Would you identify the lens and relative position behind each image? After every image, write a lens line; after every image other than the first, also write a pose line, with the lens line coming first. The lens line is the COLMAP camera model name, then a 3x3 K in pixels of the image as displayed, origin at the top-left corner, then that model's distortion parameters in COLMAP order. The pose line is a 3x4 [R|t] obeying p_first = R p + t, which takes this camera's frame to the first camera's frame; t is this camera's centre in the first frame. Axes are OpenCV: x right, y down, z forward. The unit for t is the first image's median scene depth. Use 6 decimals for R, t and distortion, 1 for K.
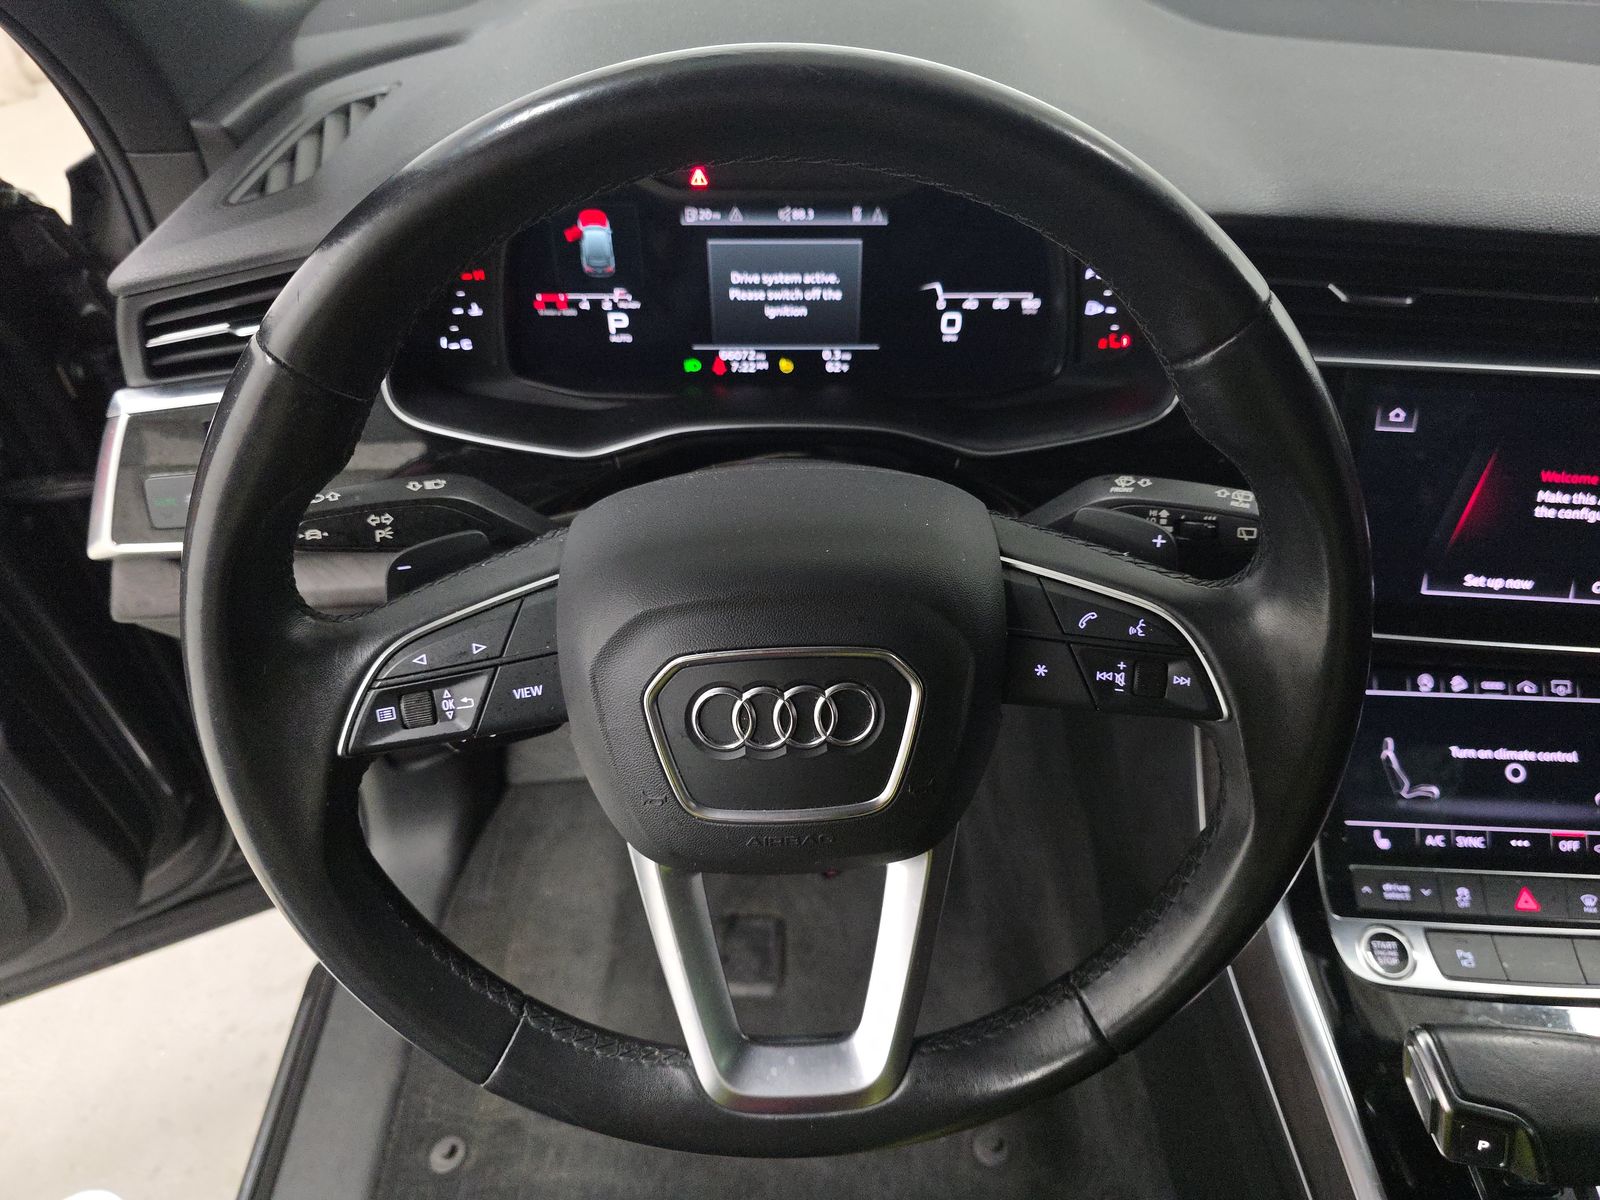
lens RADIAL K [[1054.9, 0, 811.9], [0, 1054.9, 615.7], [0, 0, 1]] dist [0.044169, -0.039131]
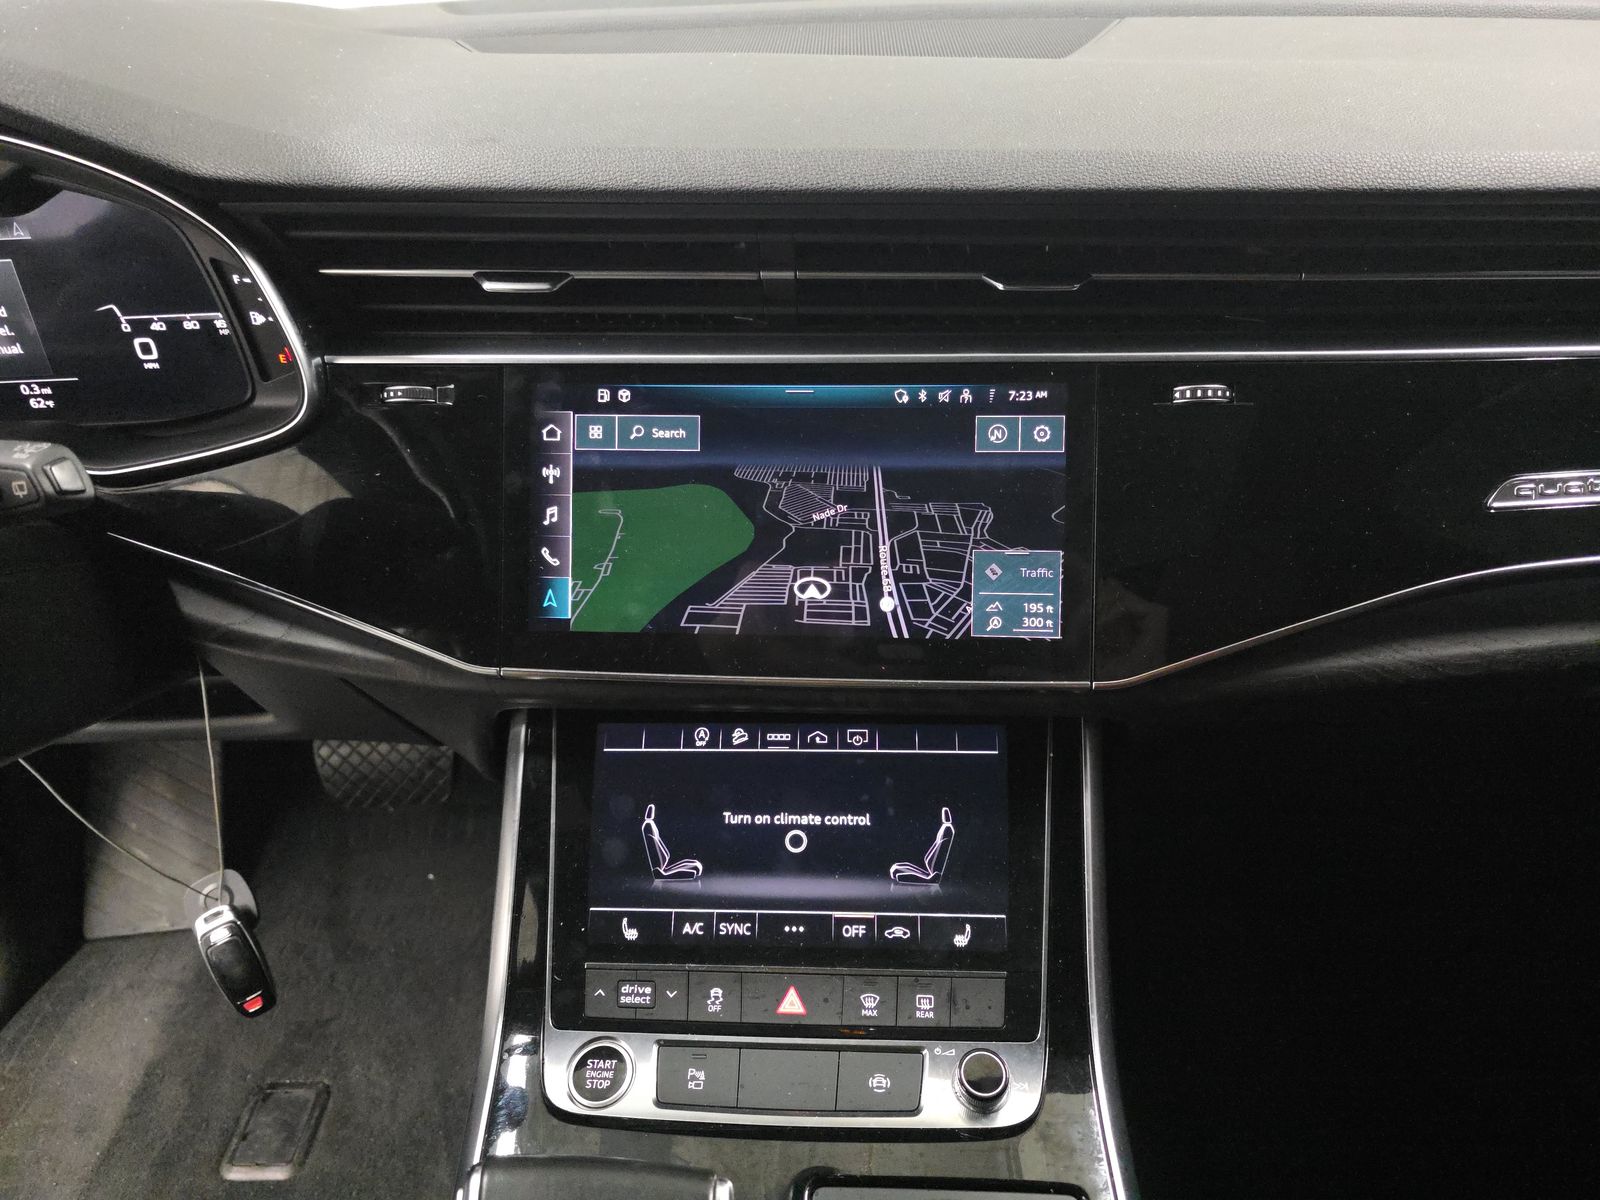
lens RADIAL K [[1054.9, 0, 811.9], [0, 1054.9, 615.7], [0, 0, 1]] dist [0.044169, -0.039131]
pose [[0.998410, -0.033679, -0.045193, 0.726239], [0.025325, 0.984397, -0.174131, 0.120350], [0.050352, 0.172710, 0.983685, 0.170472]]
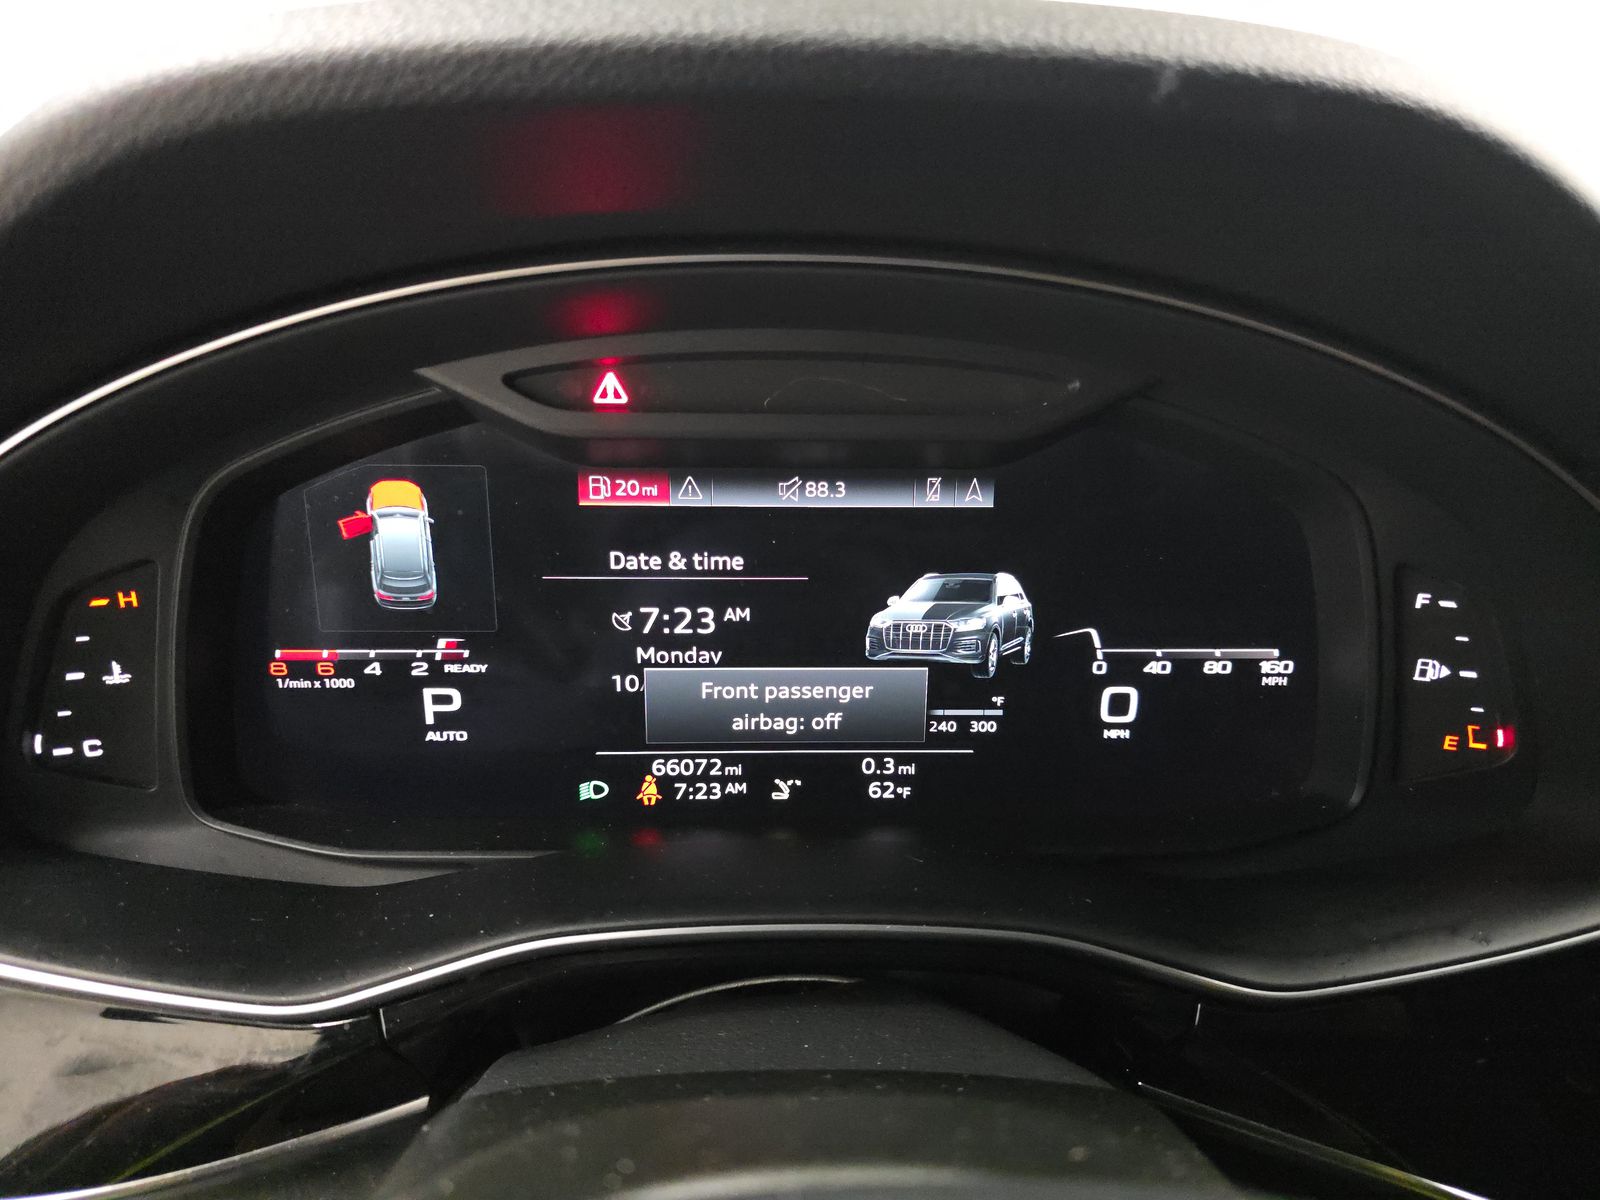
lens RADIAL K [[1054.9, 0, 811.9], [0, 1054.9, 615.7], [0, 0, 1]] dist [0.044169, -0.039131]
pose [[0.999487, 0.002115, 0.031952, -0.028349], [0.010677, 0.918704, -0.394803, -0.118534], [-0.030189, 0.394941, 0.918210, 0.527159]]
